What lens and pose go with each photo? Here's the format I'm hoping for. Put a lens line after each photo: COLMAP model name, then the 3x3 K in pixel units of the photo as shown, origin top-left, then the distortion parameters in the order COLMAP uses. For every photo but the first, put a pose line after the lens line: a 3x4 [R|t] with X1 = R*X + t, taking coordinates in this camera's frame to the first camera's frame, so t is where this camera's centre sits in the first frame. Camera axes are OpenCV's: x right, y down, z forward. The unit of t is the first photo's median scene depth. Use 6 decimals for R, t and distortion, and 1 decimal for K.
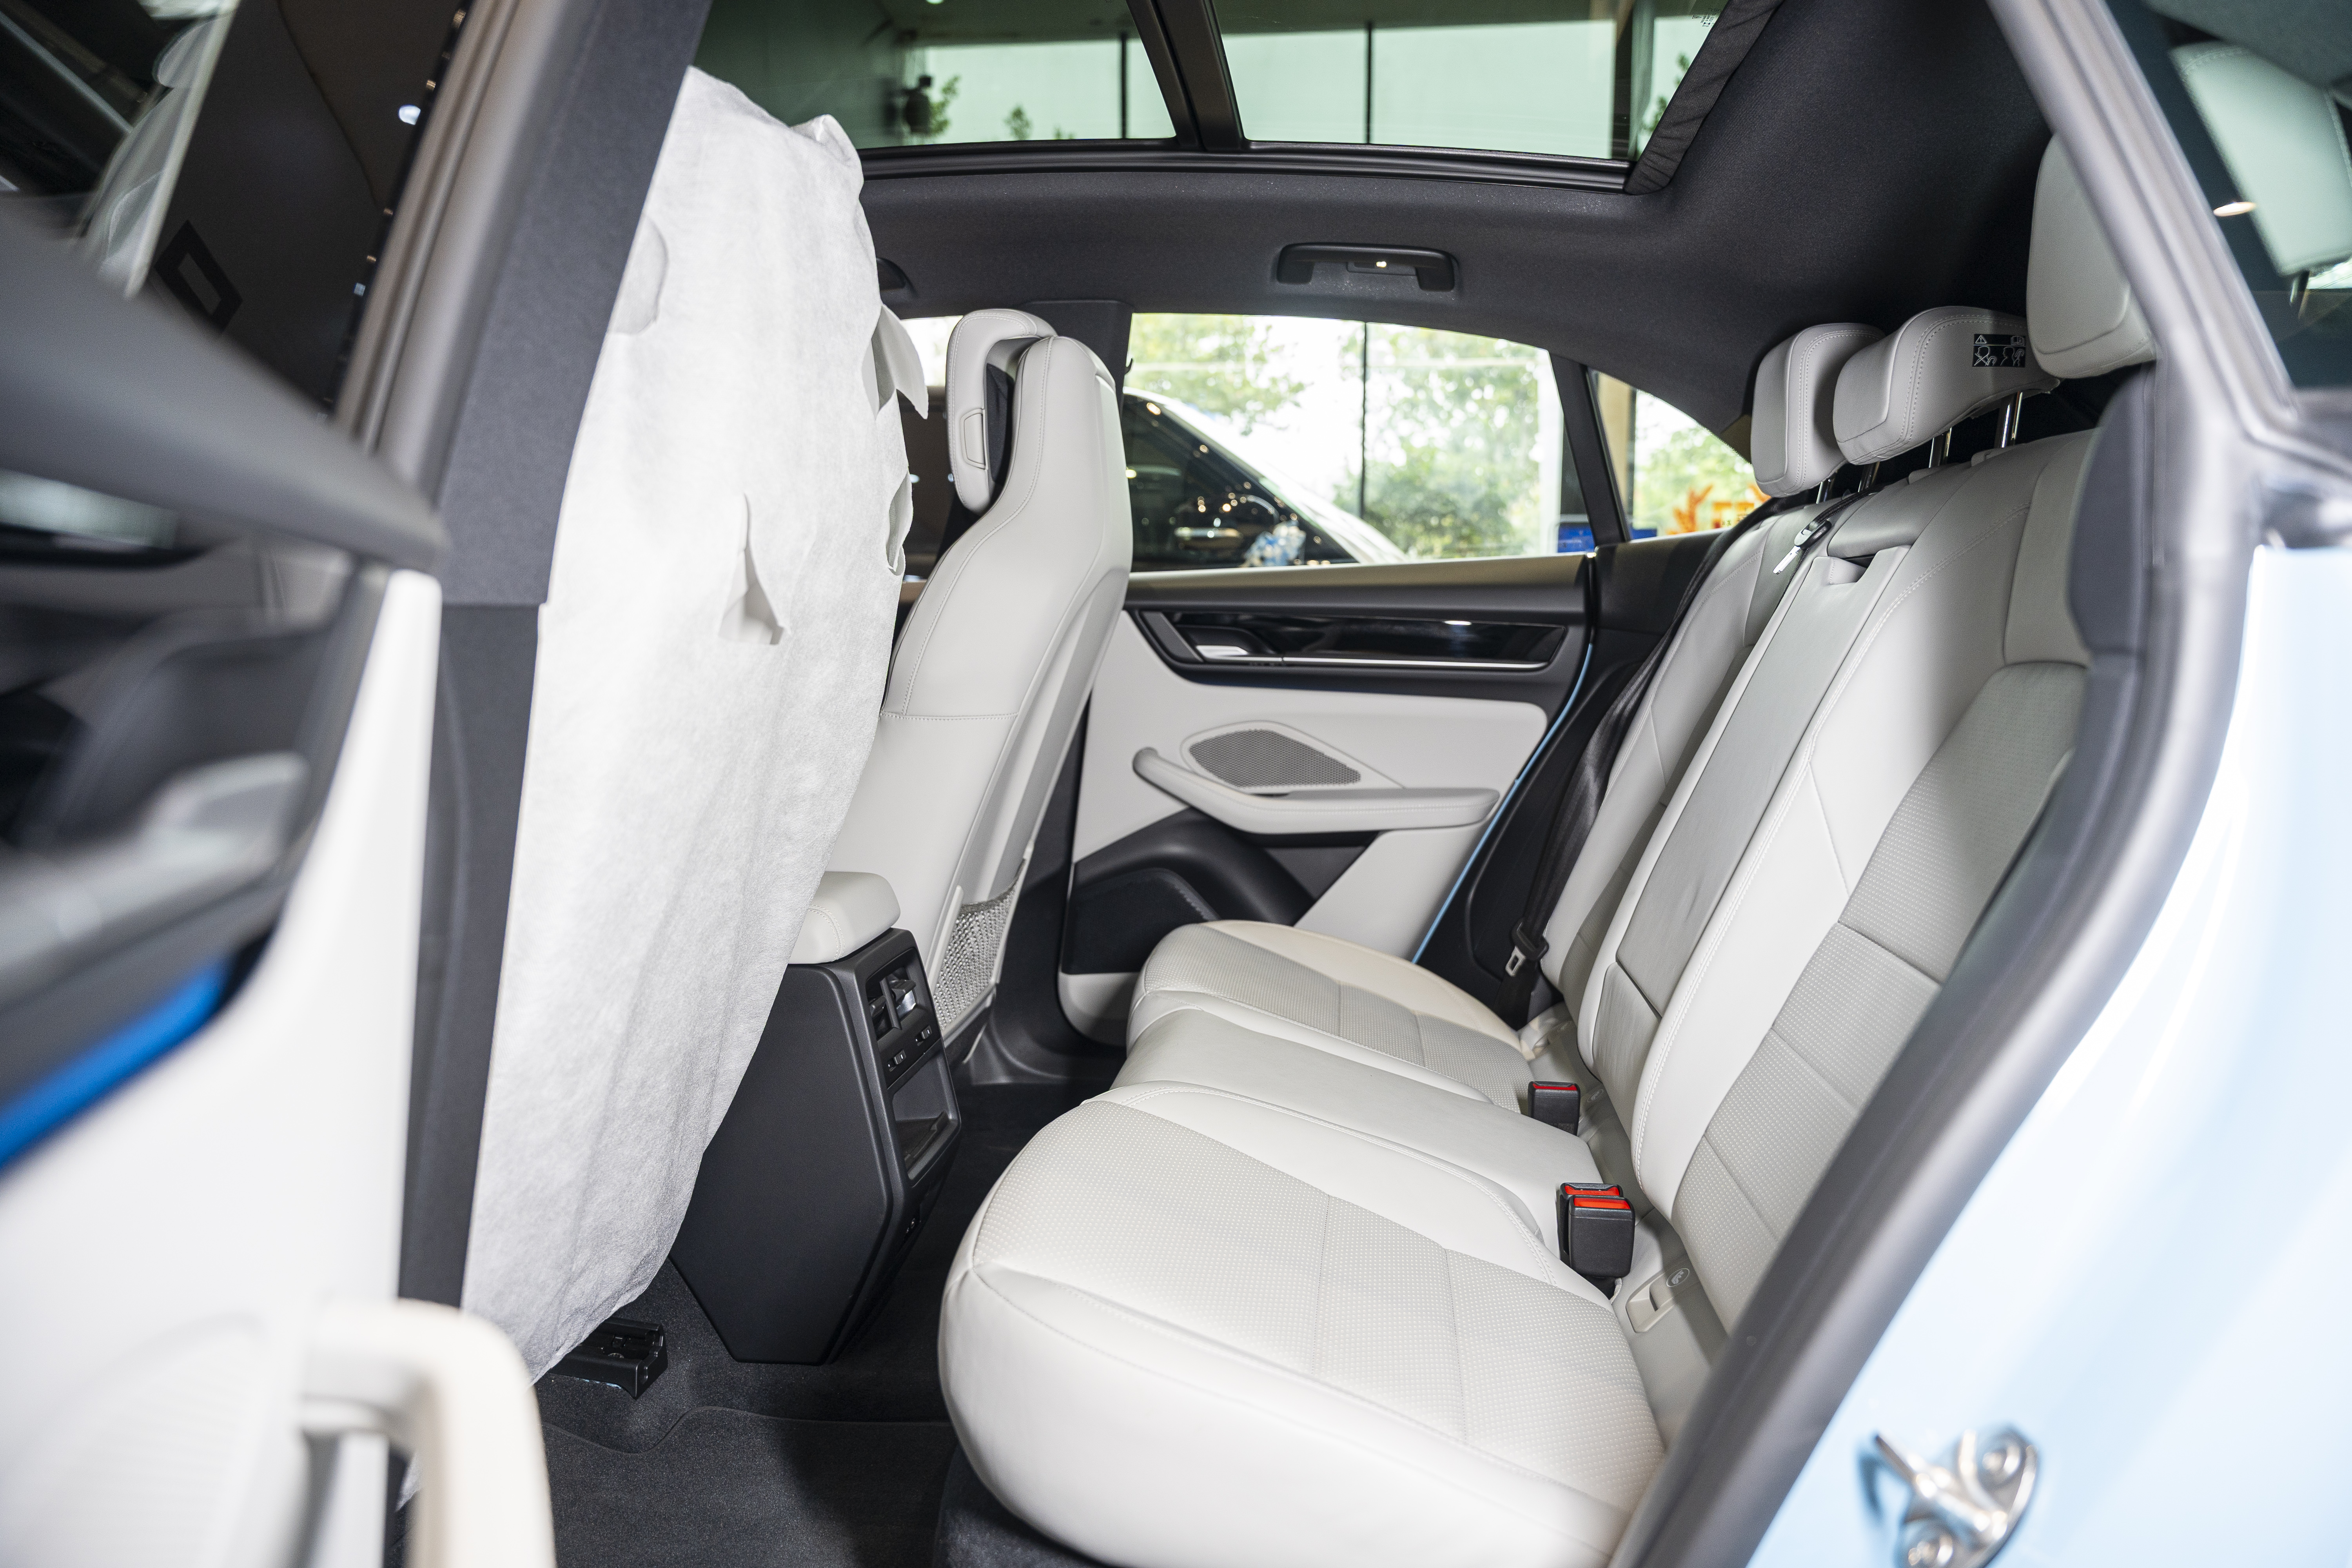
lens RADIAL K [[1596.0, 0, 1181.8], [0, 1596.0, 787.6], [0, 0, 1]] dist [-0.002494, 0.002829]
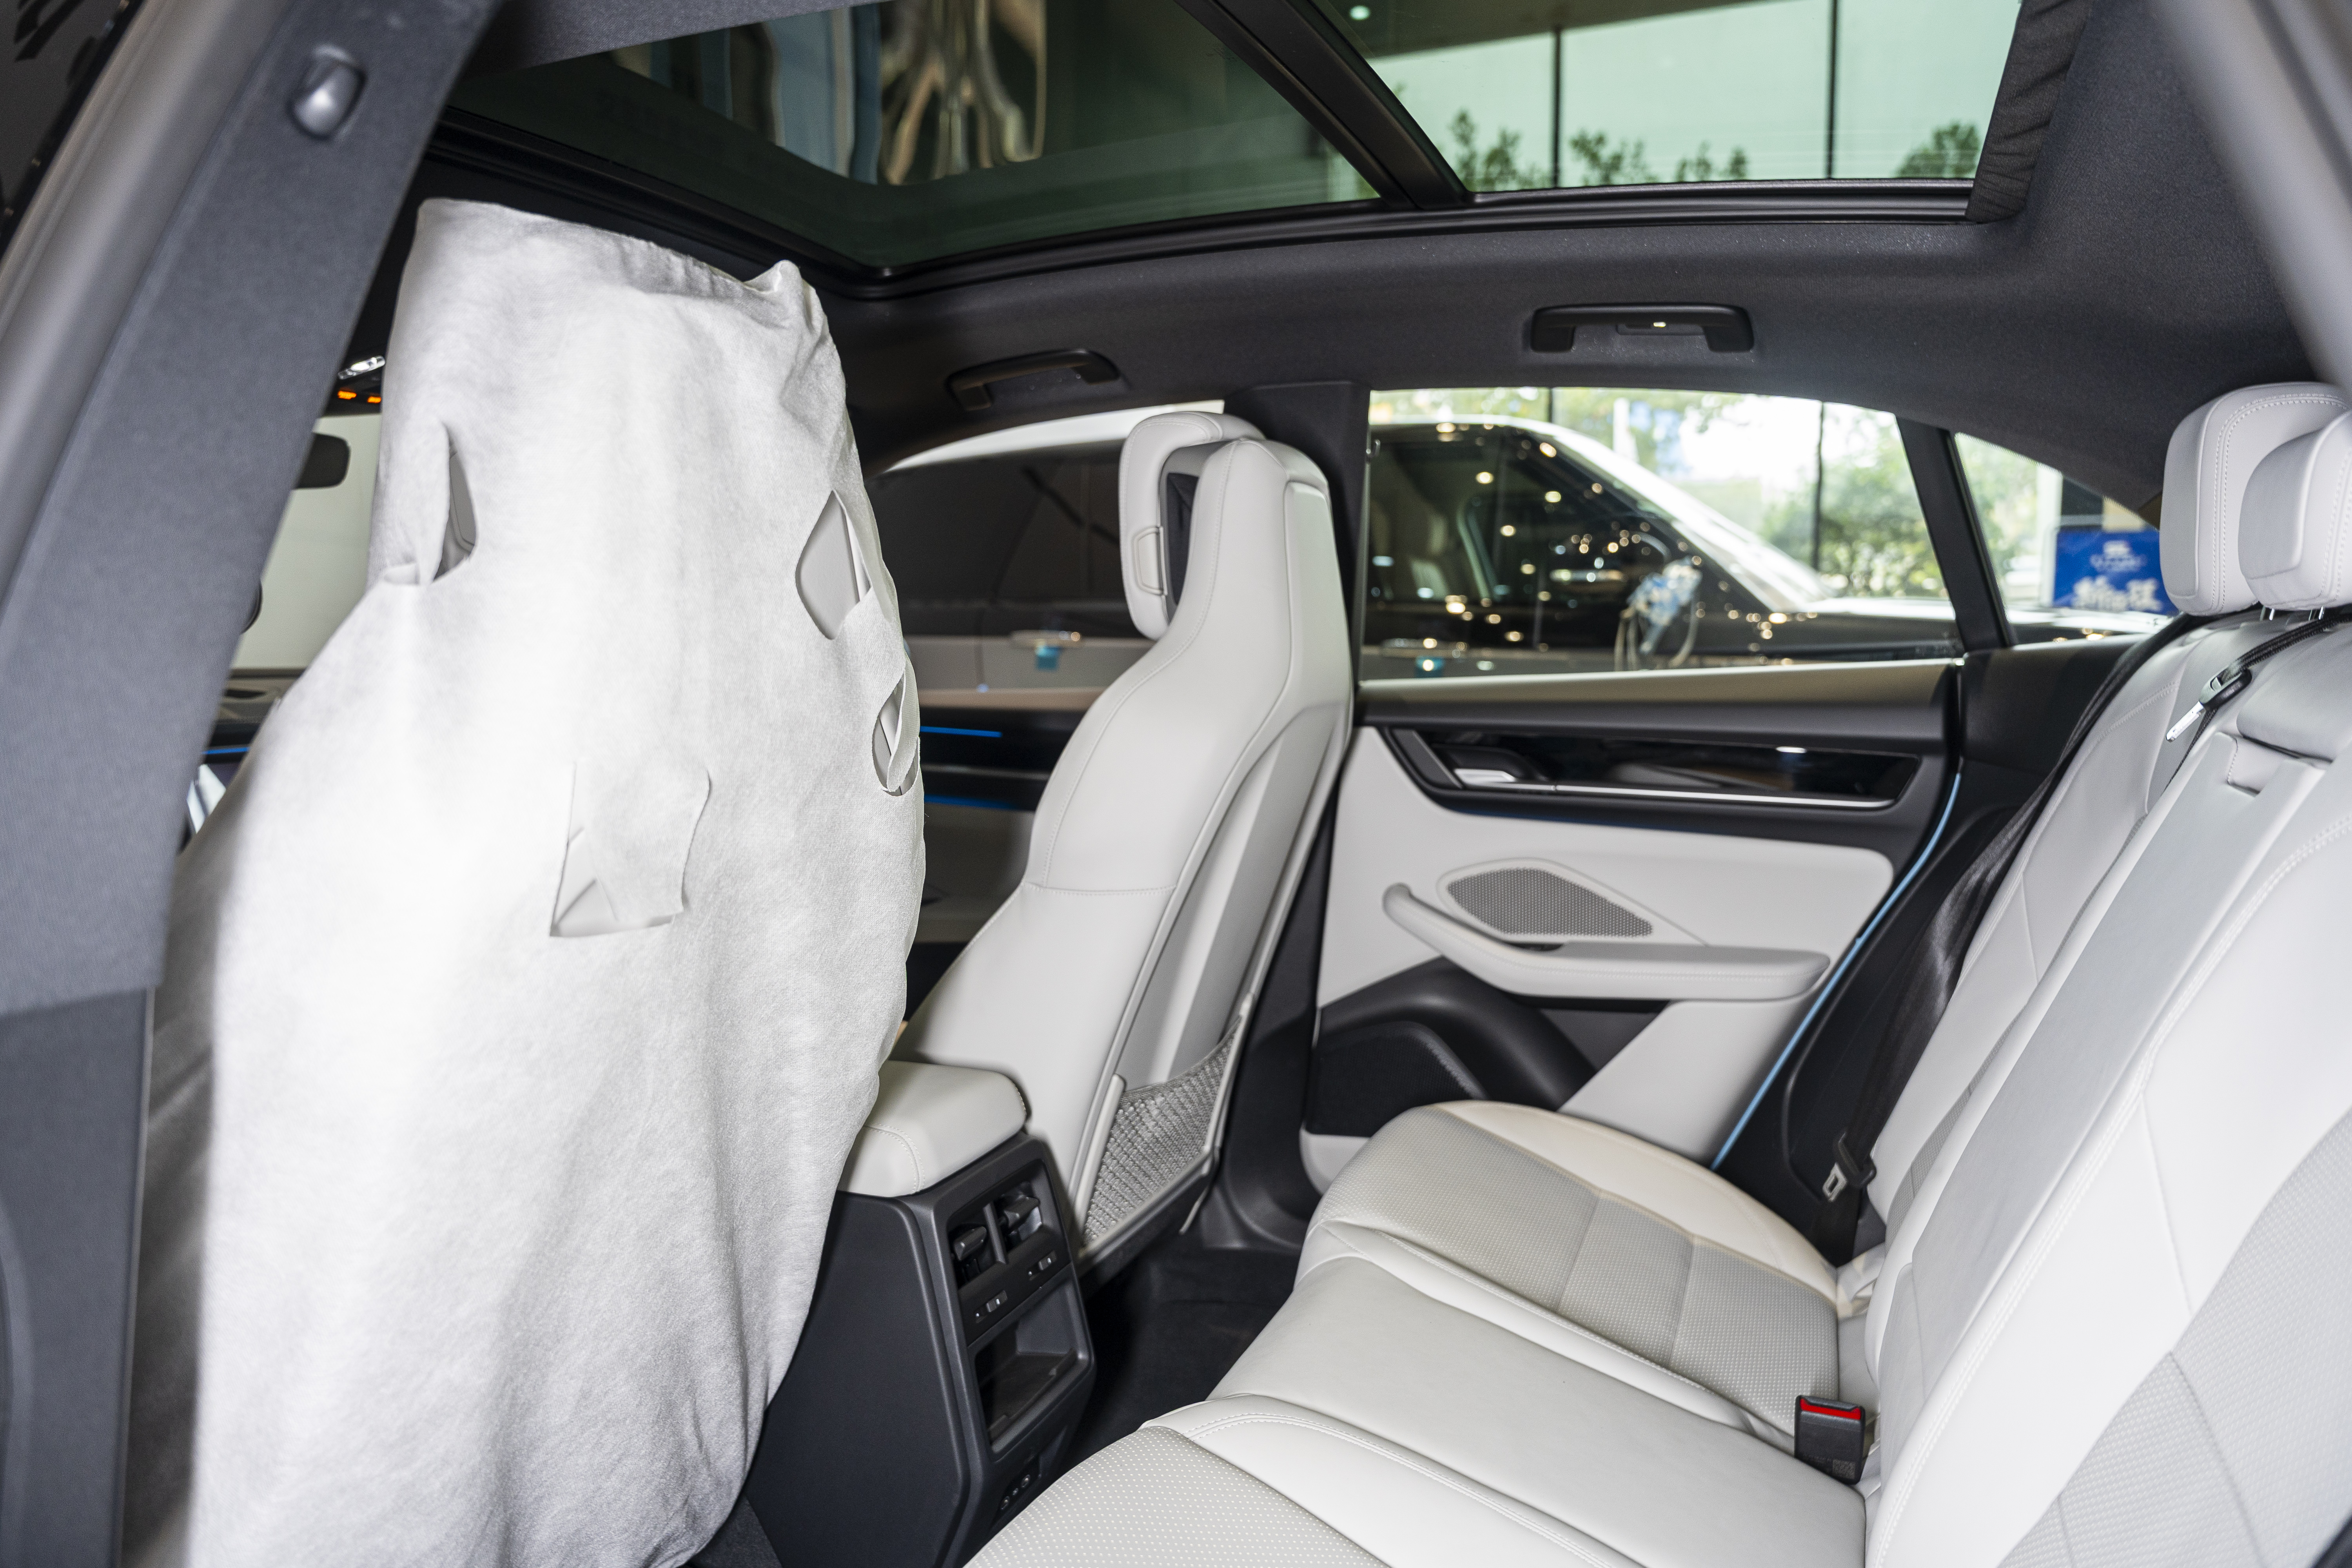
lens RADIAL K [[1596.0, 0, 1171.6], [0, 1596.0, 781.1], [0, 0, 1]] dist [-0.002494, 0.002829]
pose [[0.959344, 0.015908, -0.281791, 0.112838], [-0.017869, 0.999831, -0.004390, -0.081749], [0.281674, 0.009247, 0.959466, 0.142688]]
